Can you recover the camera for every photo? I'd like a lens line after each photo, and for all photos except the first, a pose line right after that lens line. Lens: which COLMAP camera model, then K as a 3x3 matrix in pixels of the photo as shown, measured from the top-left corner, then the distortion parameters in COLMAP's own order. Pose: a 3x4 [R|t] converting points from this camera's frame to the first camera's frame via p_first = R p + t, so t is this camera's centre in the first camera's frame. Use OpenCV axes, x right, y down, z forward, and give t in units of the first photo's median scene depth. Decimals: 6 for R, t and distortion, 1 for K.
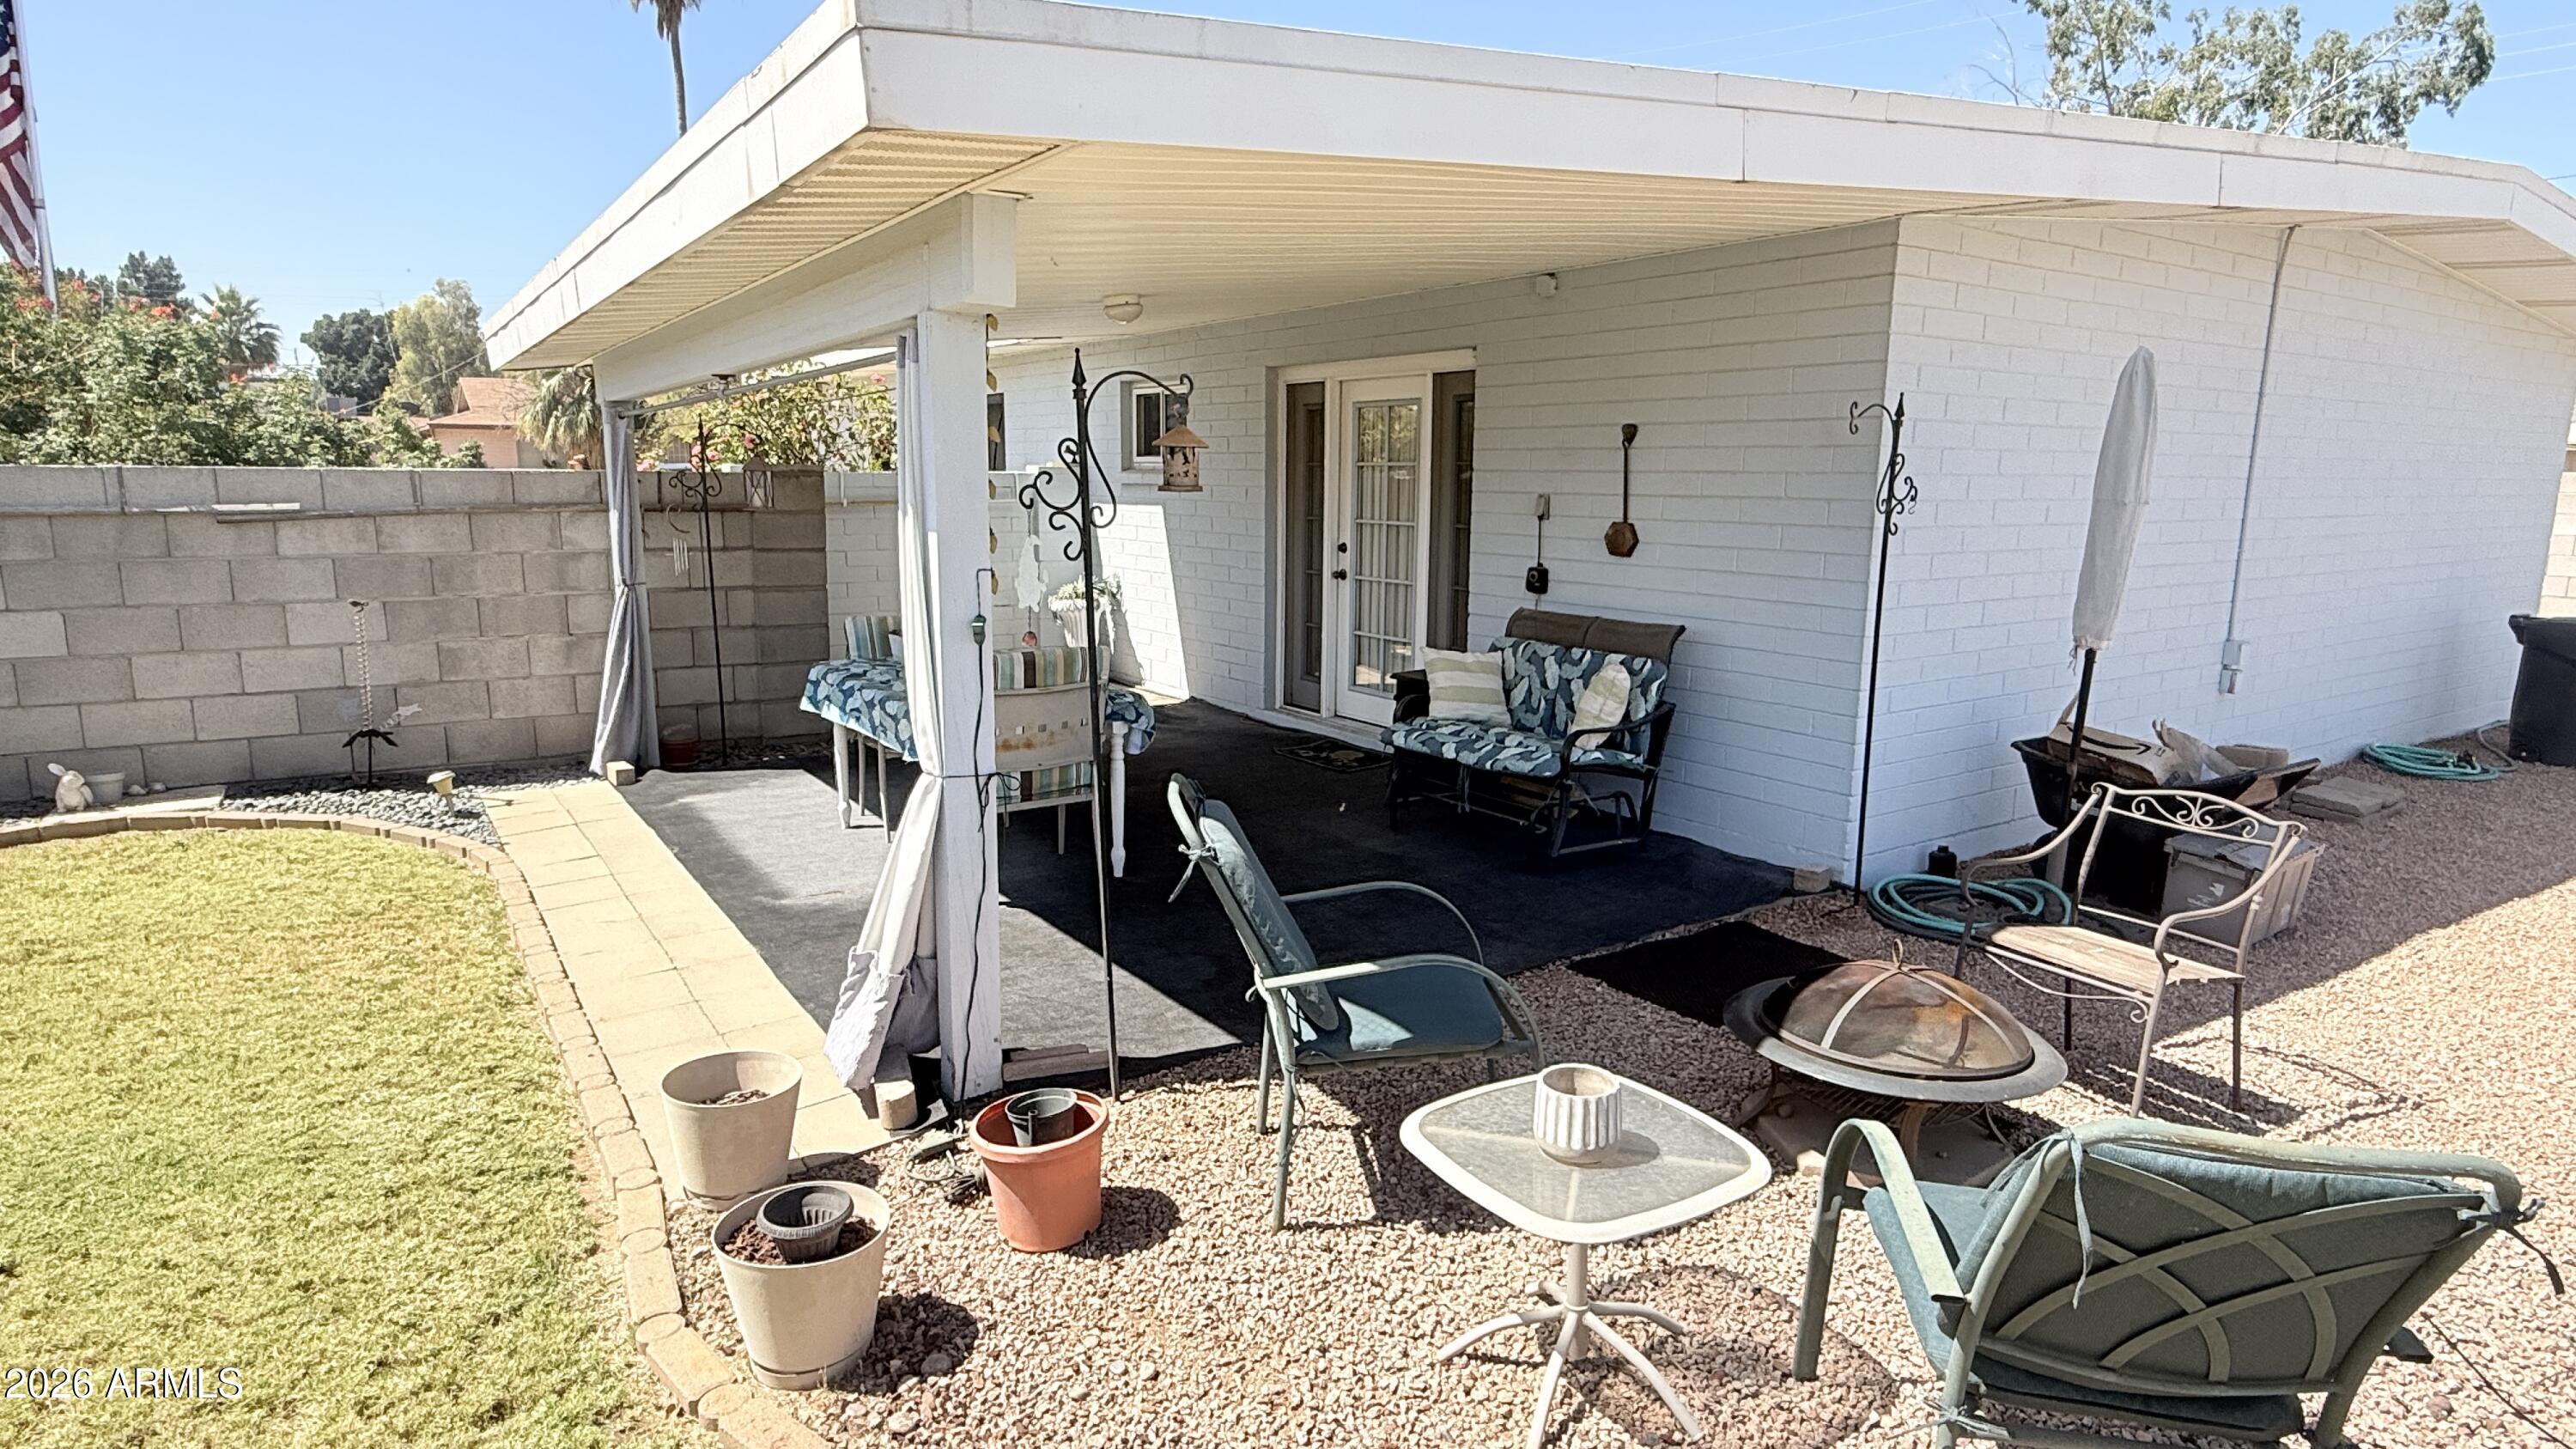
lens RADIAL K [[1400.9, 0, 1285.9], [0, 1400.9, 726.2], [0, 0, 1]] dist [0.001802, -0.000381]
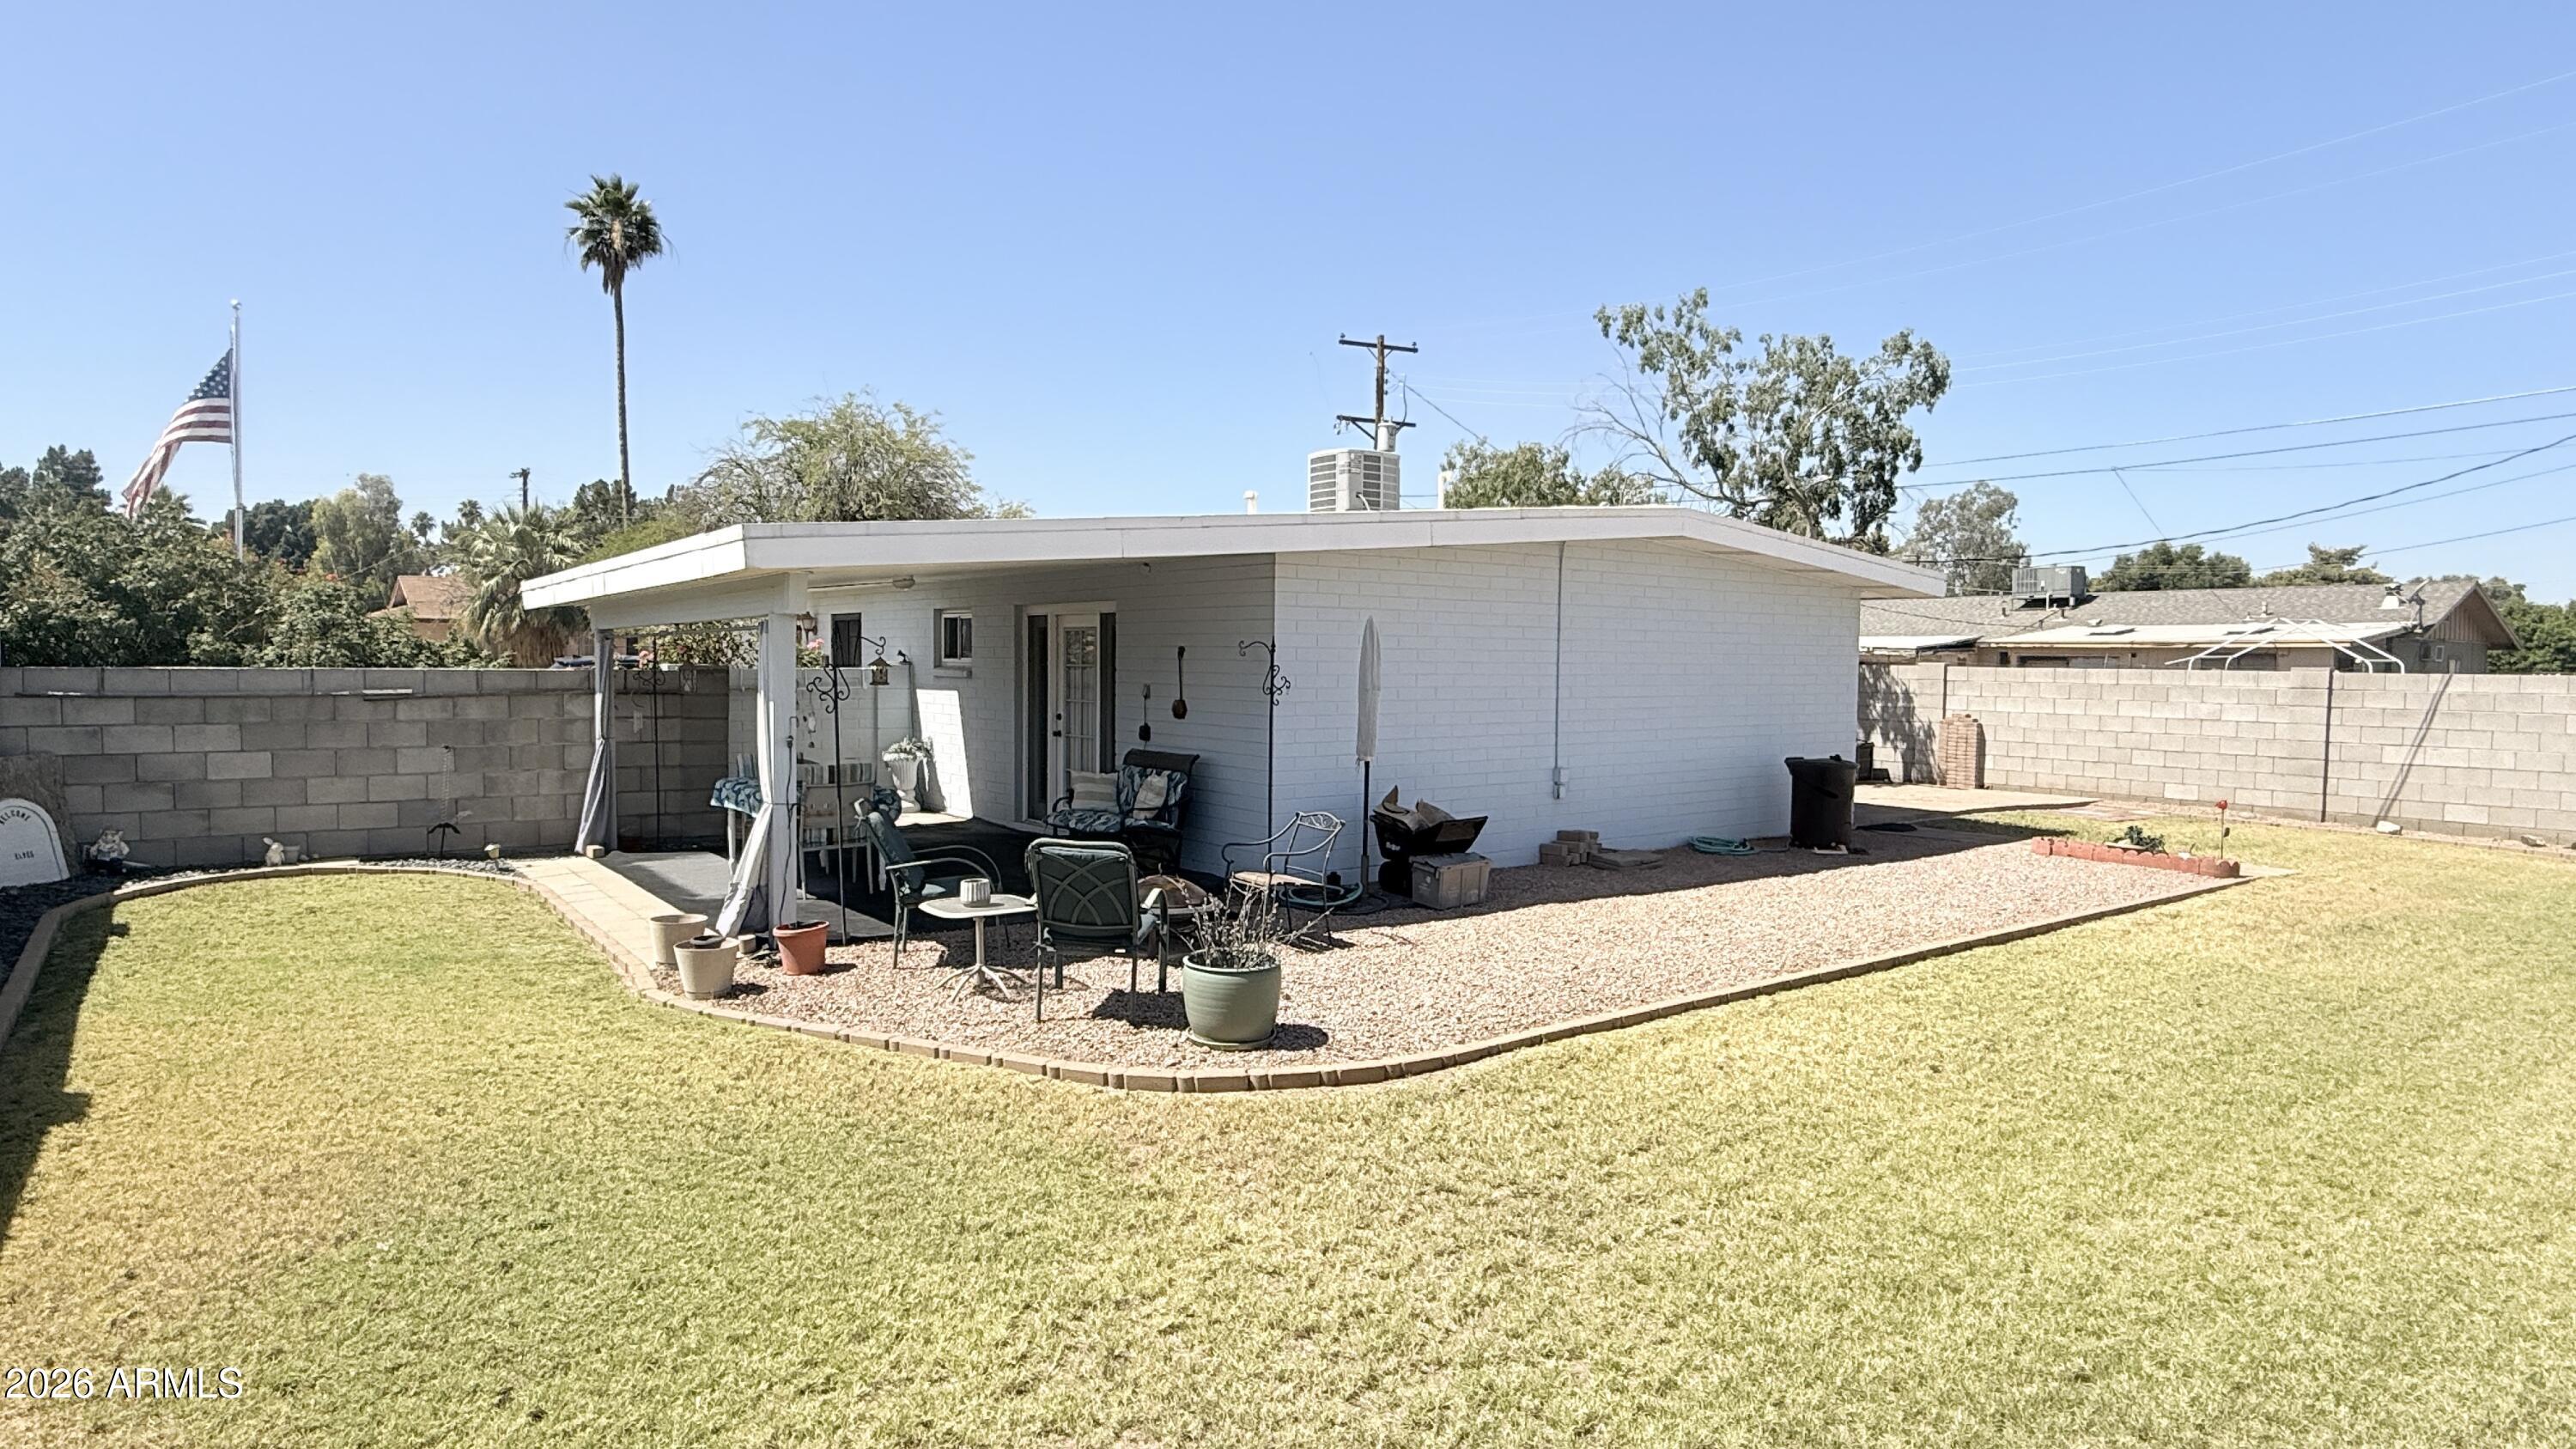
lens RADIAL K [[1400.9, 0, 1282.2], [0, 1400.9, 738.4], [0, 0, 1]] dist [0.001802, -0.000381]
pose [[0.998332, -0.002021, 0.057697, 0.304577], [0.009022, 0.992570, -0.121341, 0.140992], [-0.057023, 0.121659, 0.990933, -0.897117]]
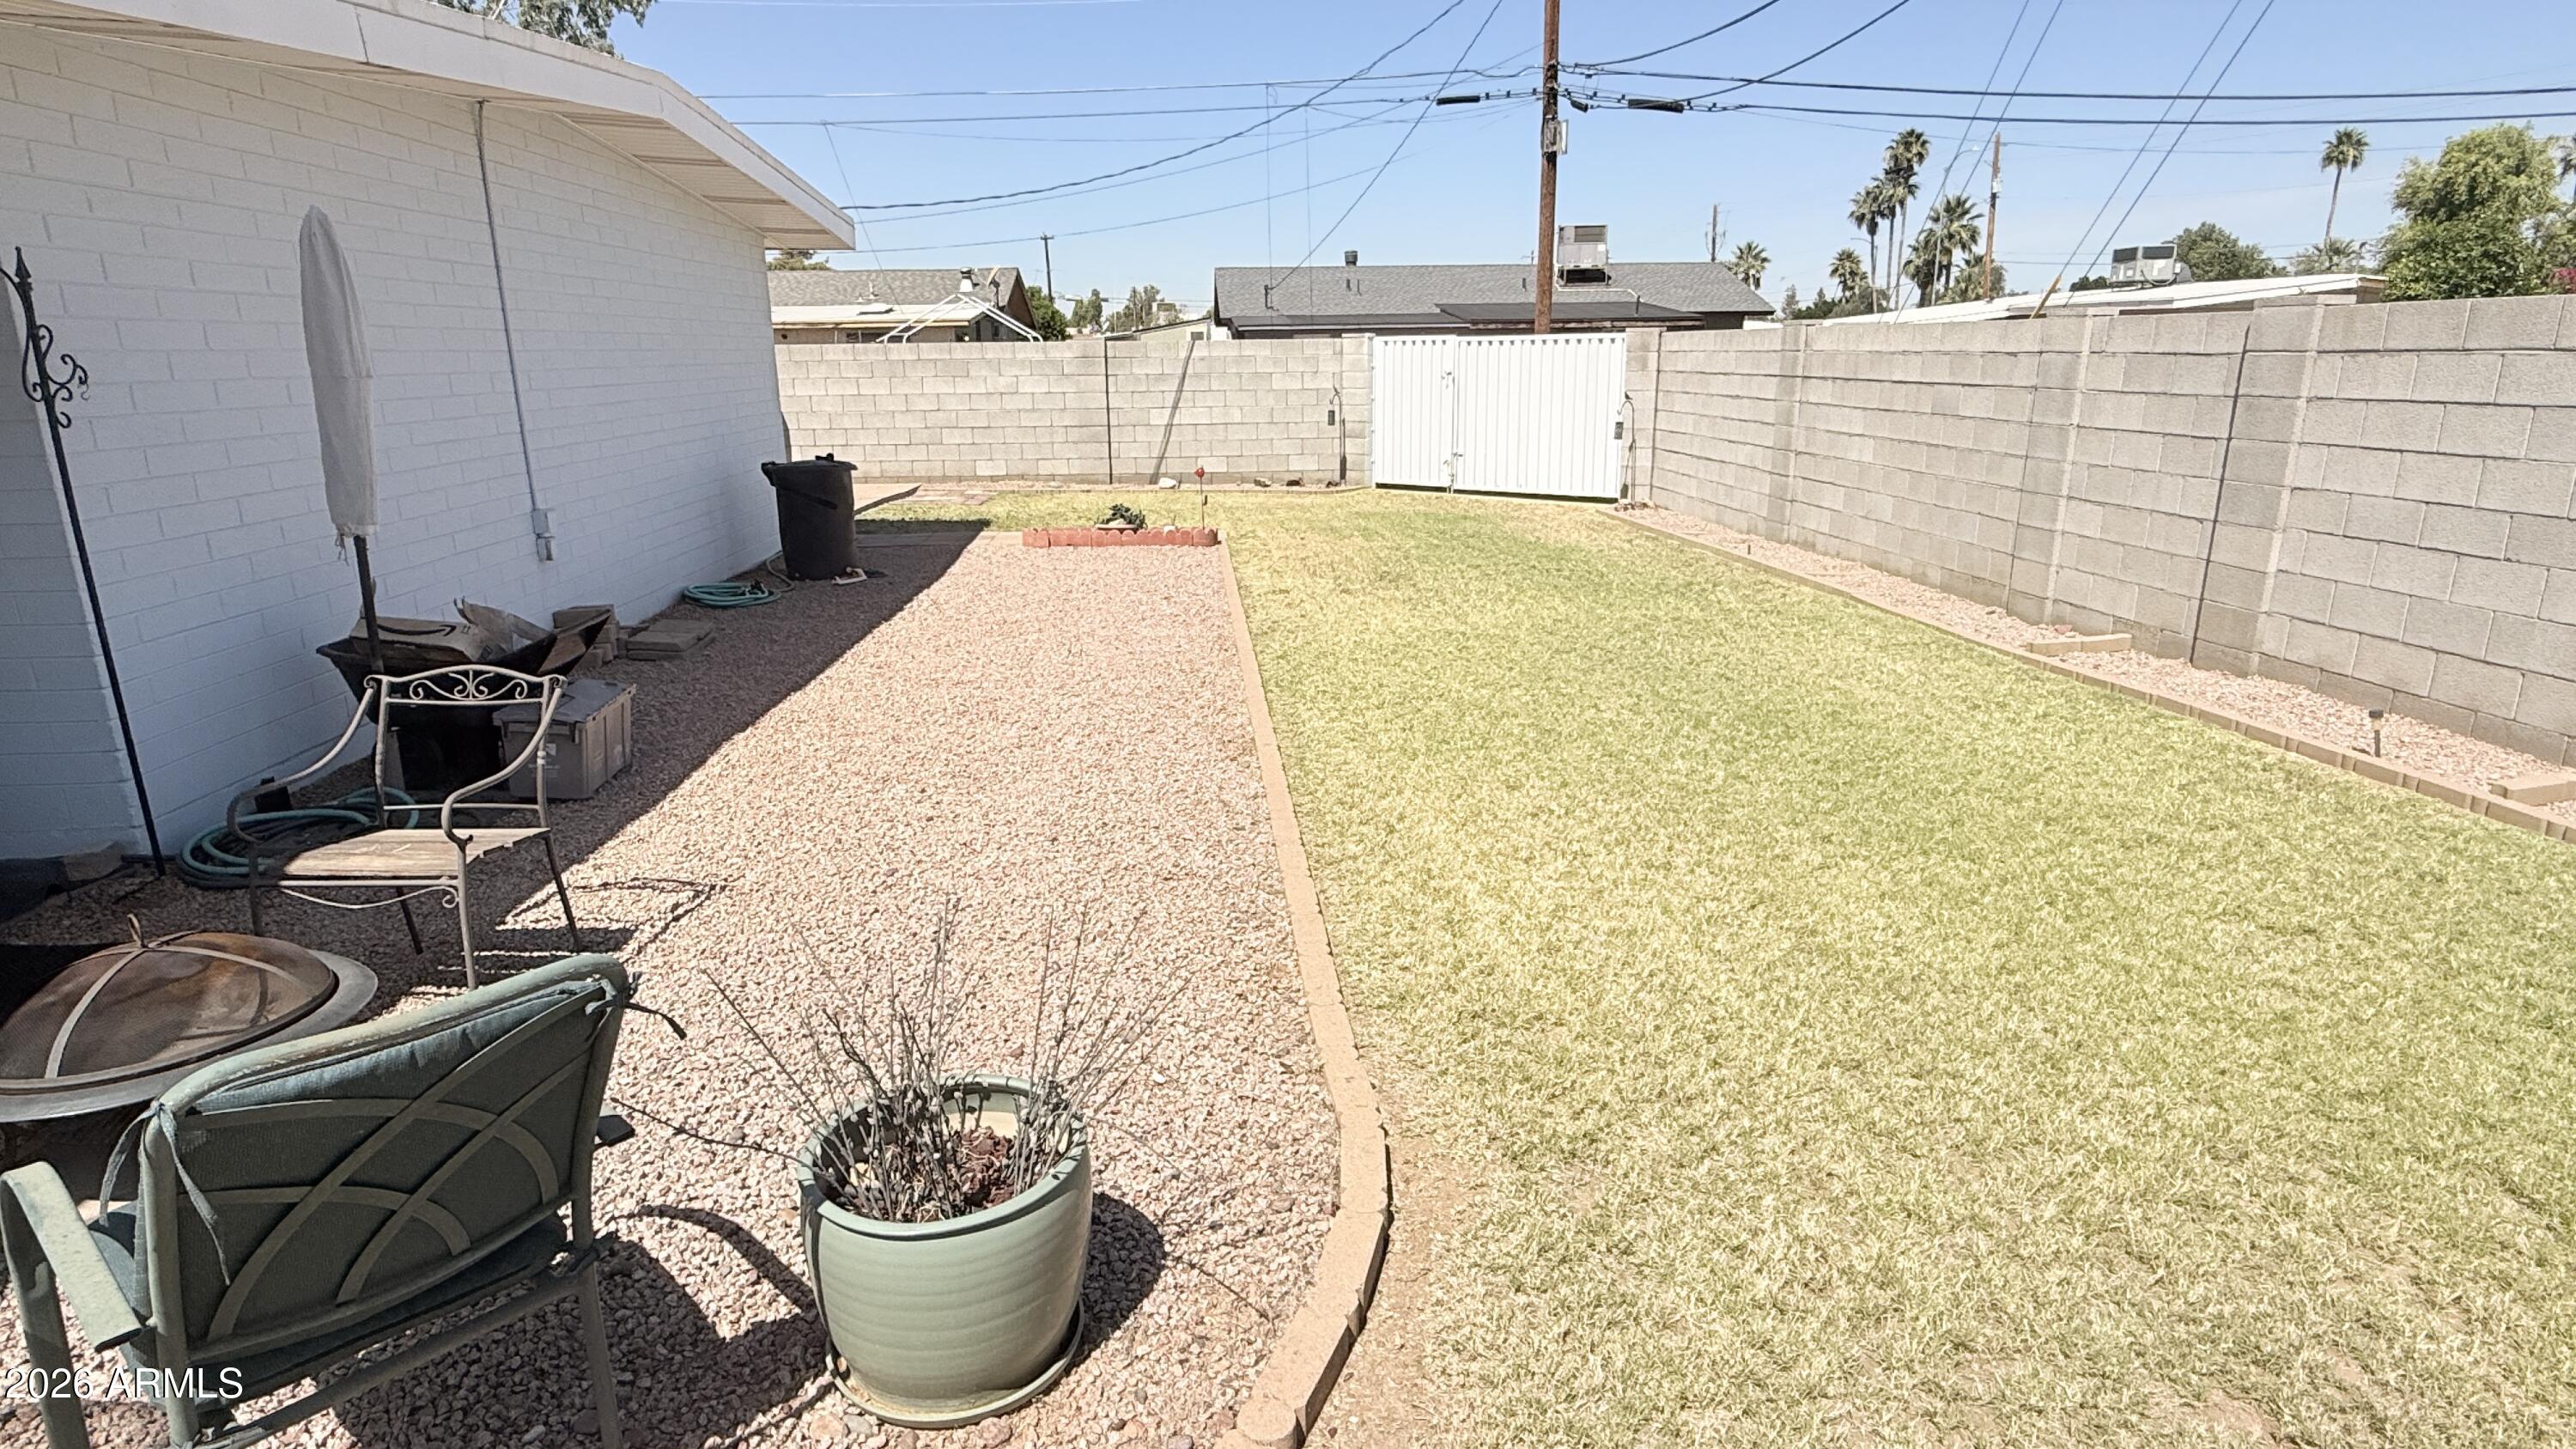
lens RADIAL K [[1400.9, 0, 1282.3], [0, 1400.9, 718.7], [0, 0, 1]] dist [0.001802, -0.000381]
pose [[0.504145, -0.236939, 0.830481, 0.069542], [0.174066, 0.969771, 0.171011, 0.009673], [-0.845896, 0.058344, 0.530148, -0.013729]]
